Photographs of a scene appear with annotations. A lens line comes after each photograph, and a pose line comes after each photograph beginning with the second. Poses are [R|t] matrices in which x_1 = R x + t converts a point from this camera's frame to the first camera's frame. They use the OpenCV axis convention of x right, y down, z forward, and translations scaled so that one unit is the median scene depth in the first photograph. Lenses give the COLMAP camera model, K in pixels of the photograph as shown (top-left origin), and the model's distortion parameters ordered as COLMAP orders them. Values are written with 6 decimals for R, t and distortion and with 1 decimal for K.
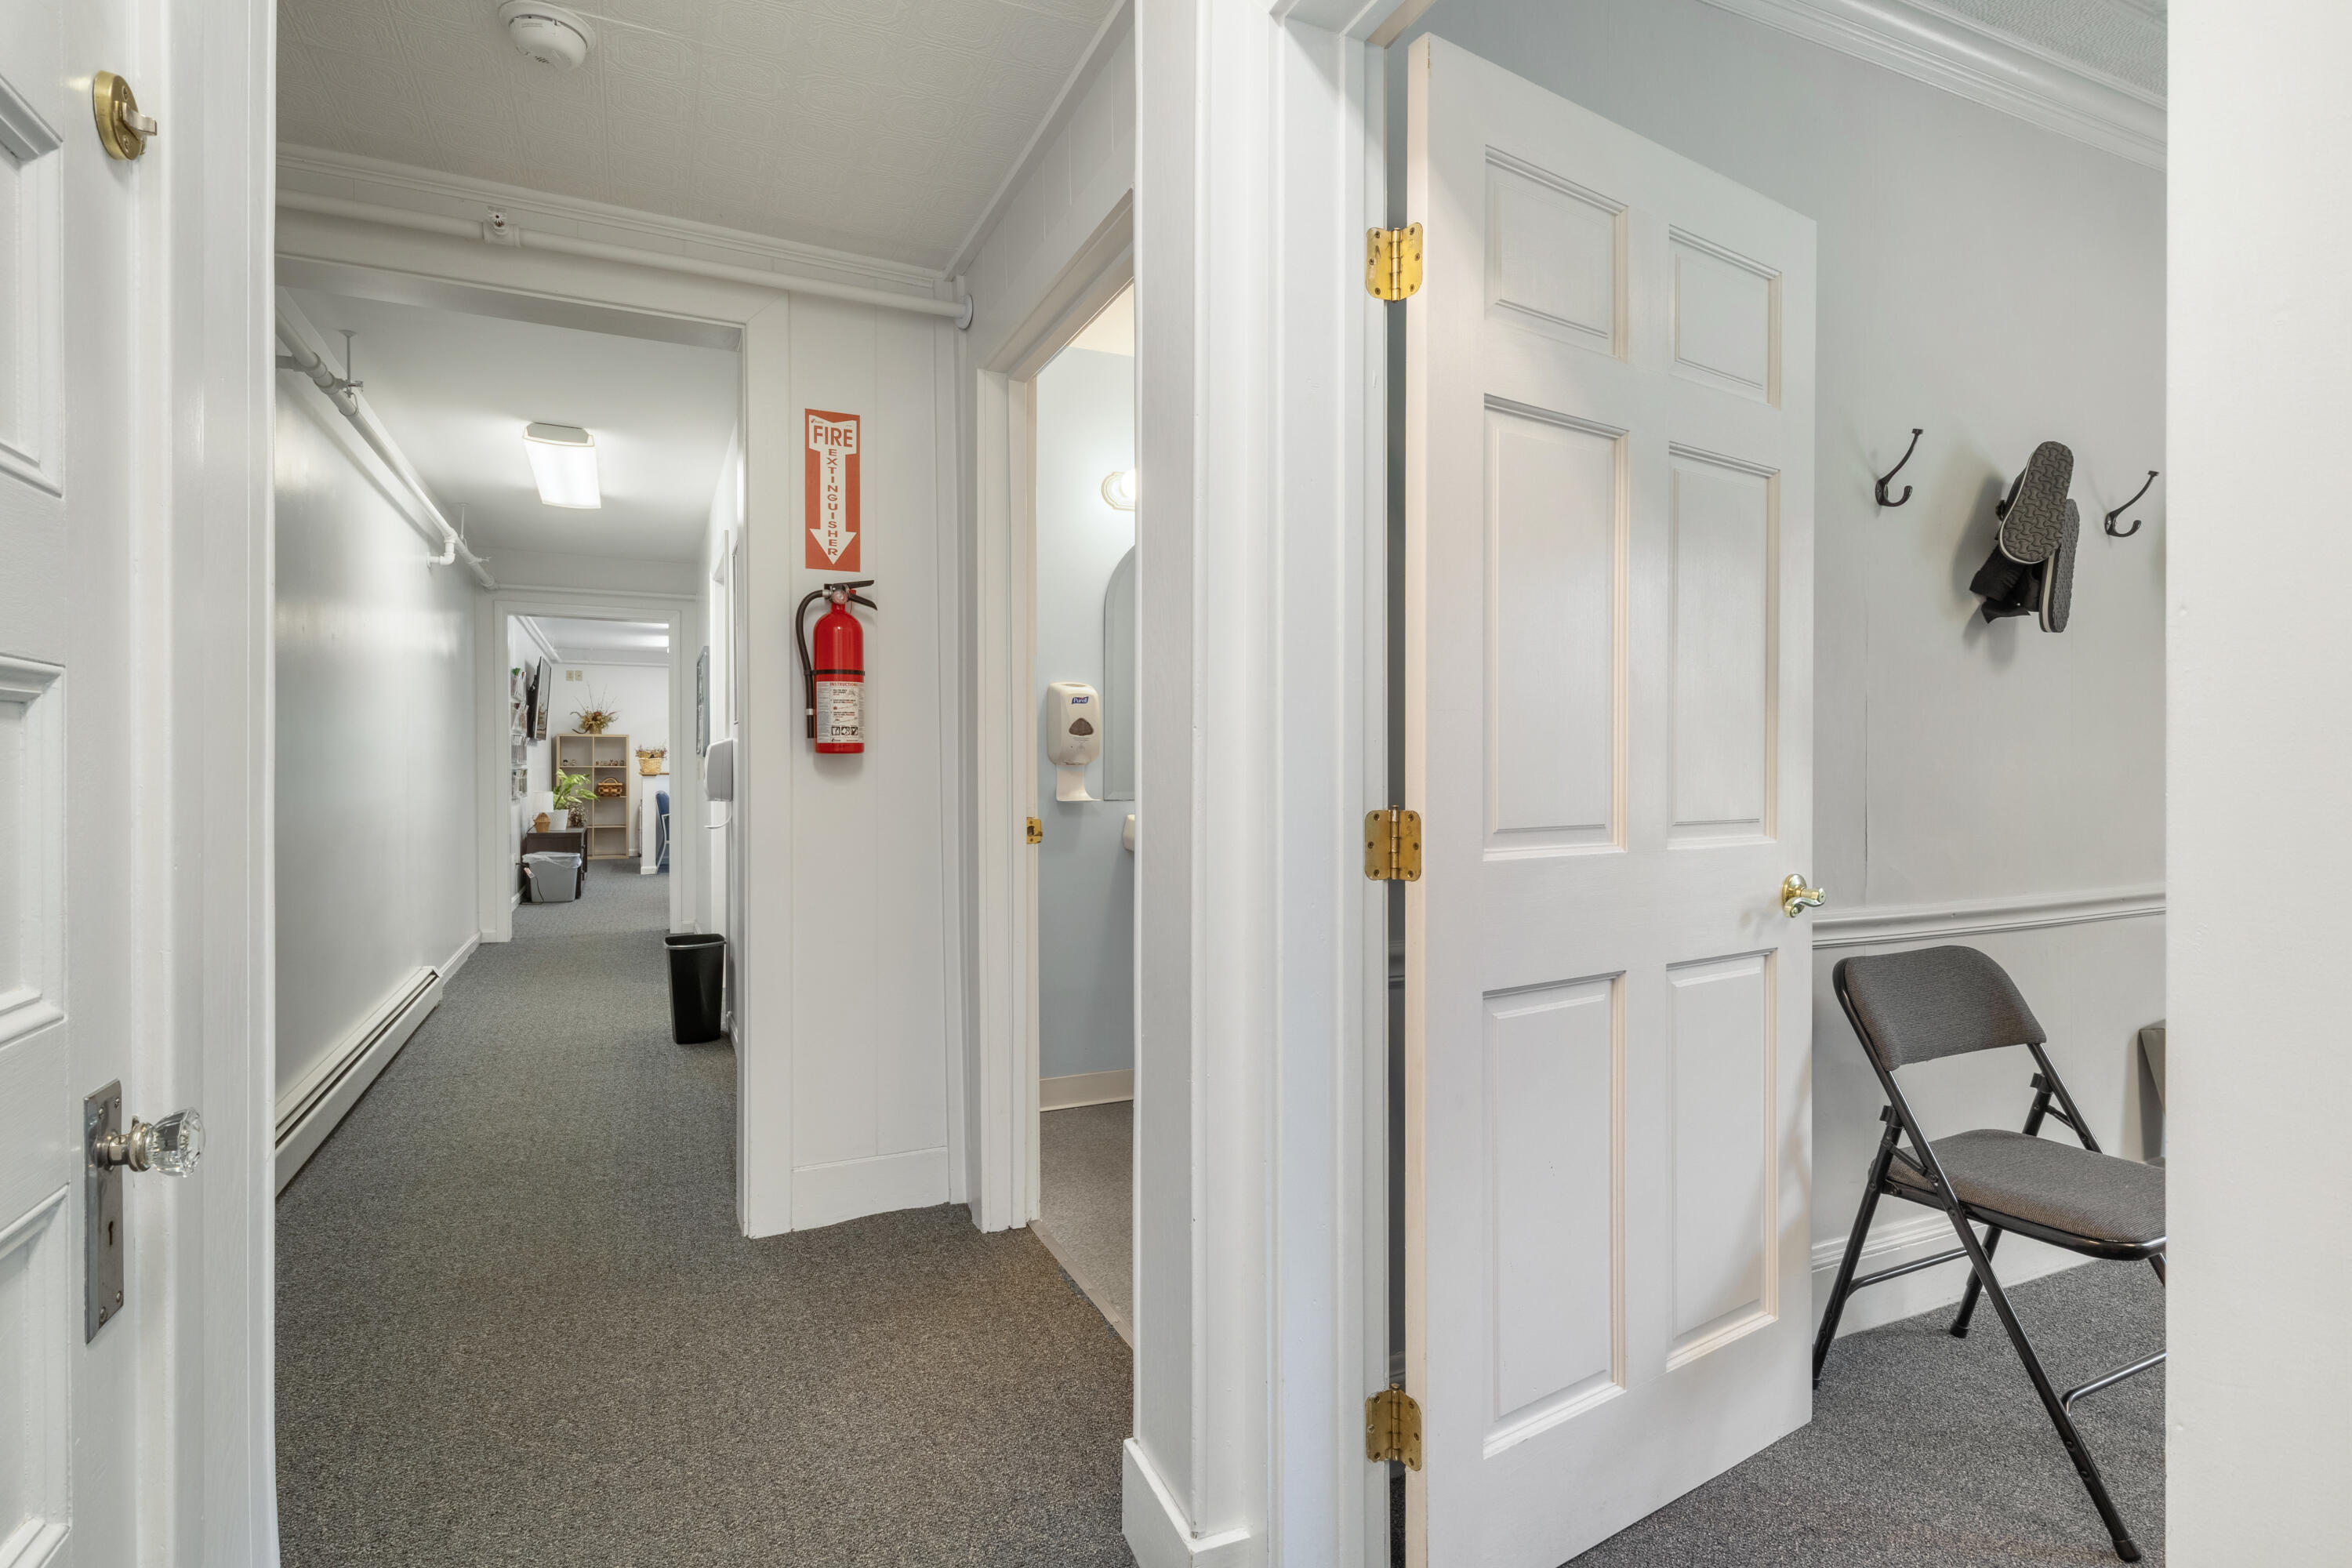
lens RADIAL K [[1168.2, 0, 1182.8], [0, 1168.2, 781.3], [0, 0, 1]] dist [0.011741, 0.001097]
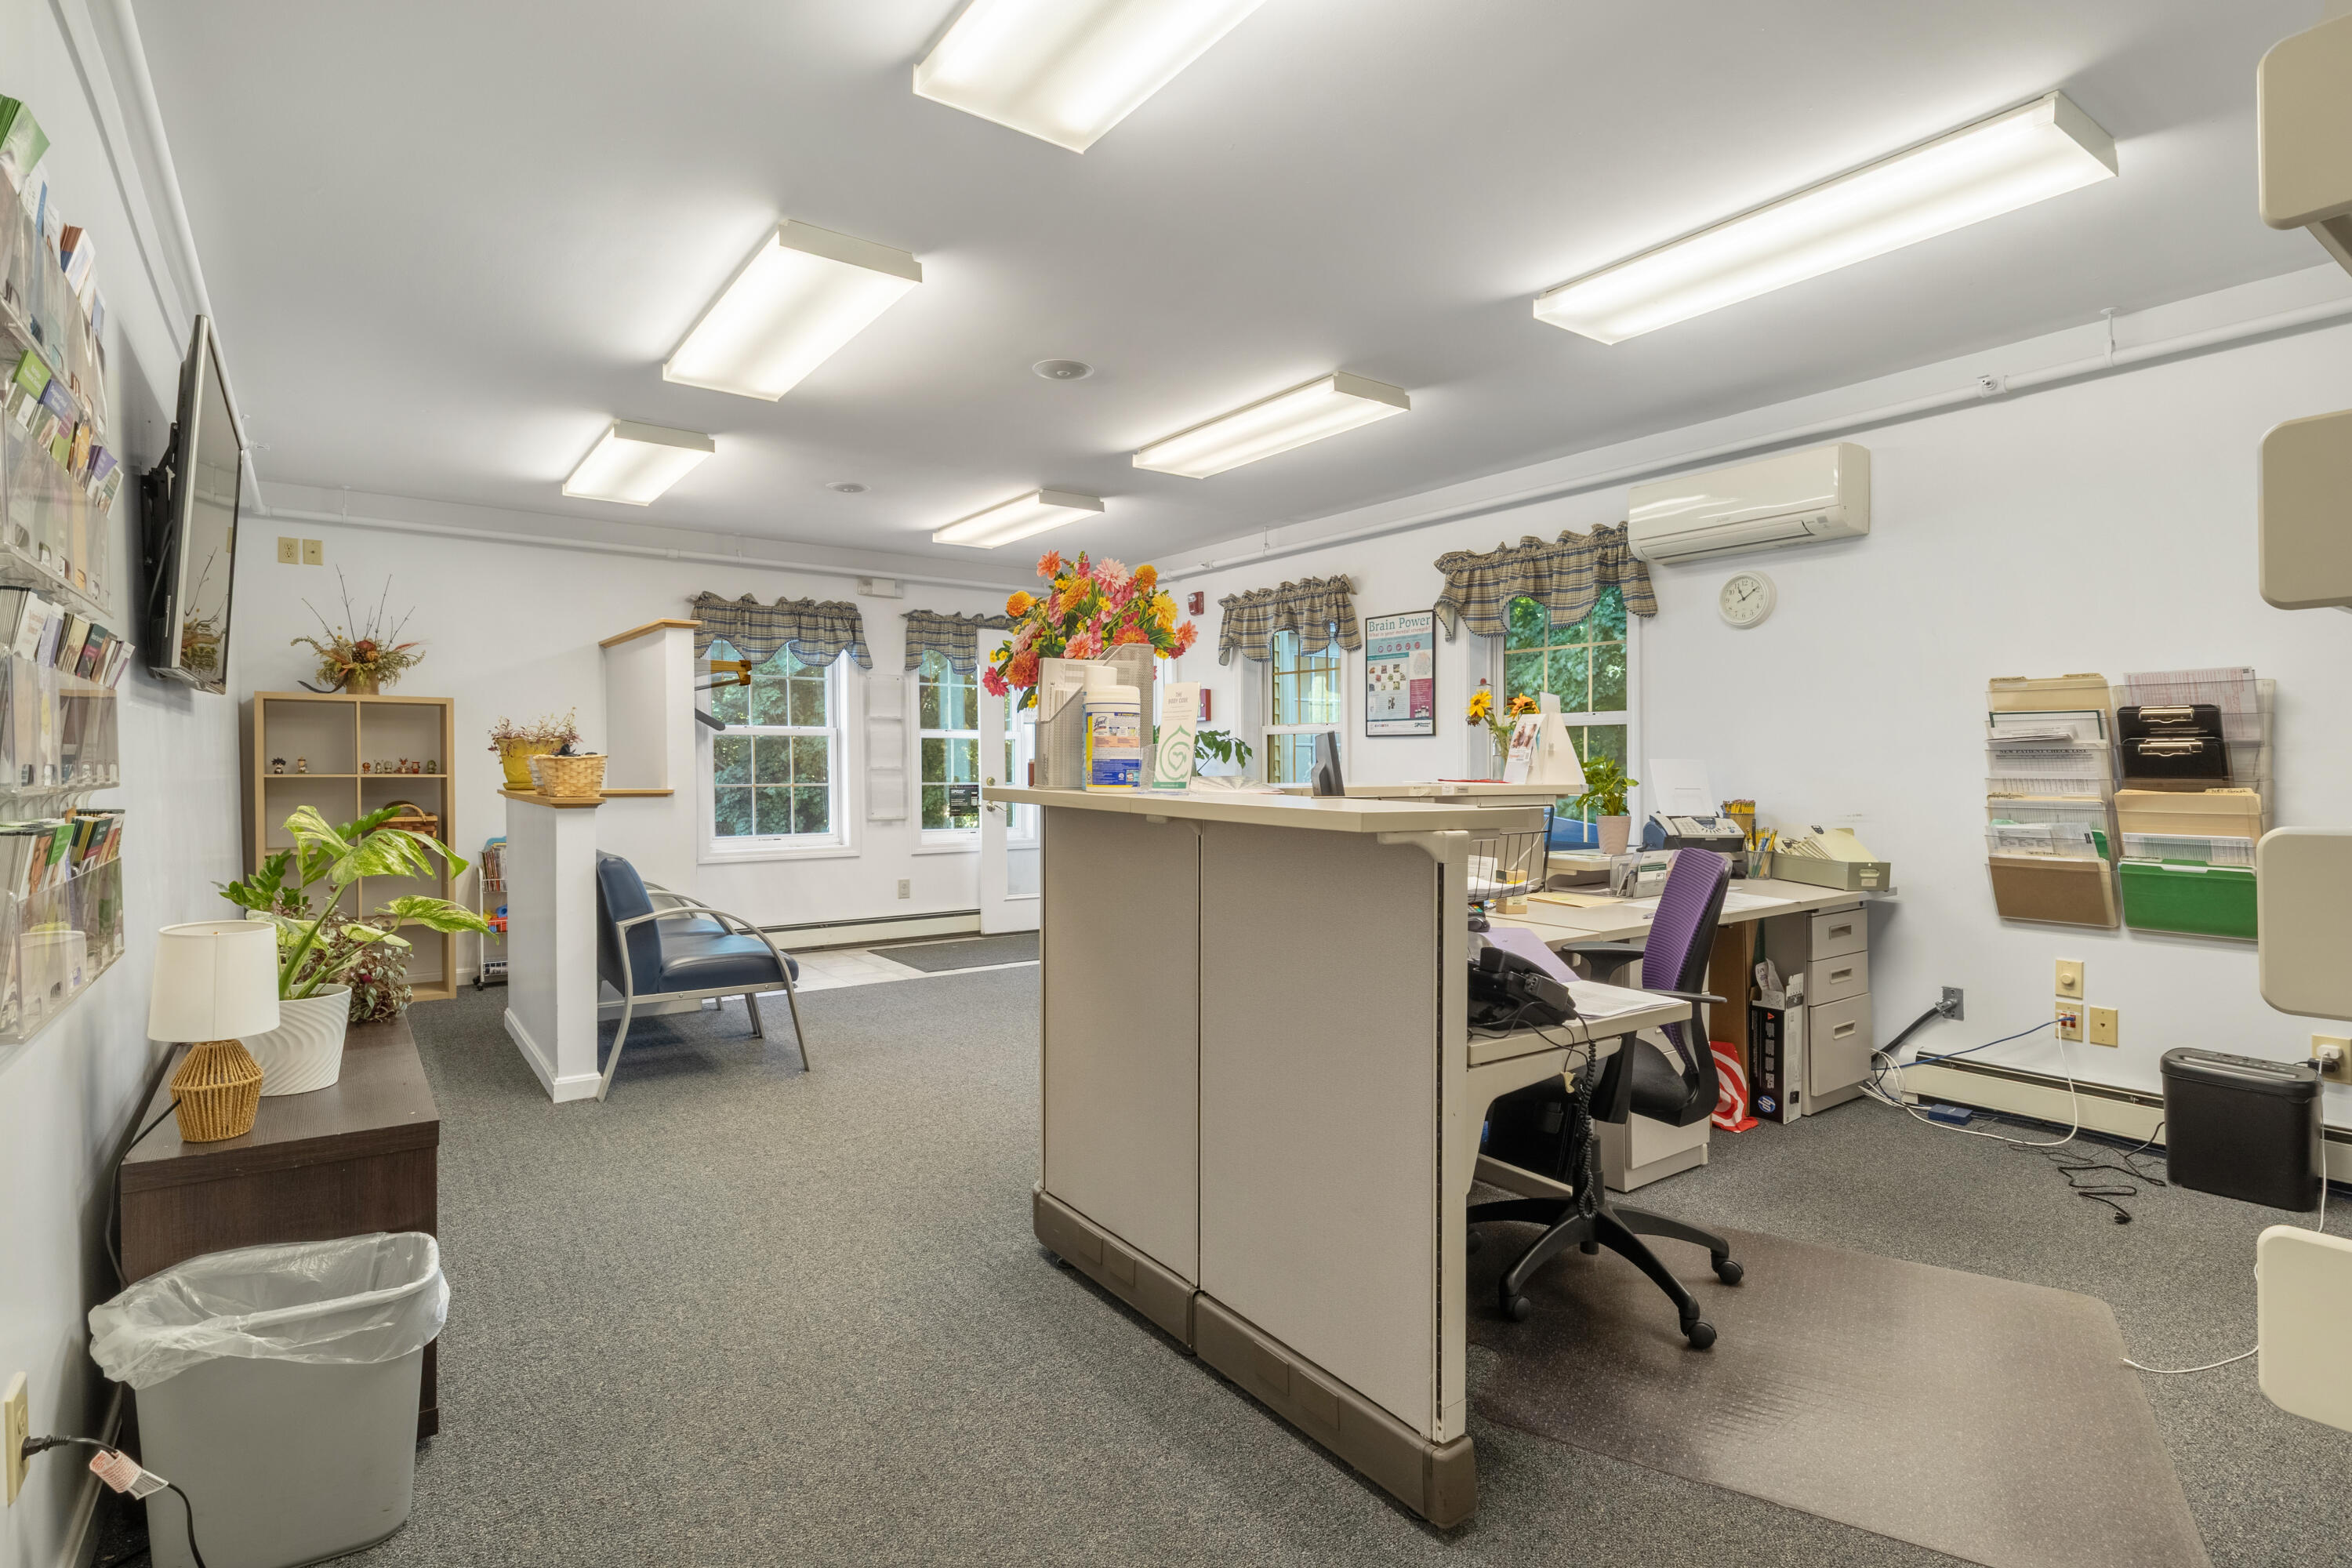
lens RADIAL K [[1168.2, 0, 1187.4], [0, 1168.2, 781.6], [0, 0, 1]] dist [0.011741, 0.001097]
pose [[0.981801, -0.005480, 0.189832, -0.305461], [0.004536, 0.999975, 0.005405, -0.011680], [-0.189857, -0.004445, 0.981802, 0.559795]]
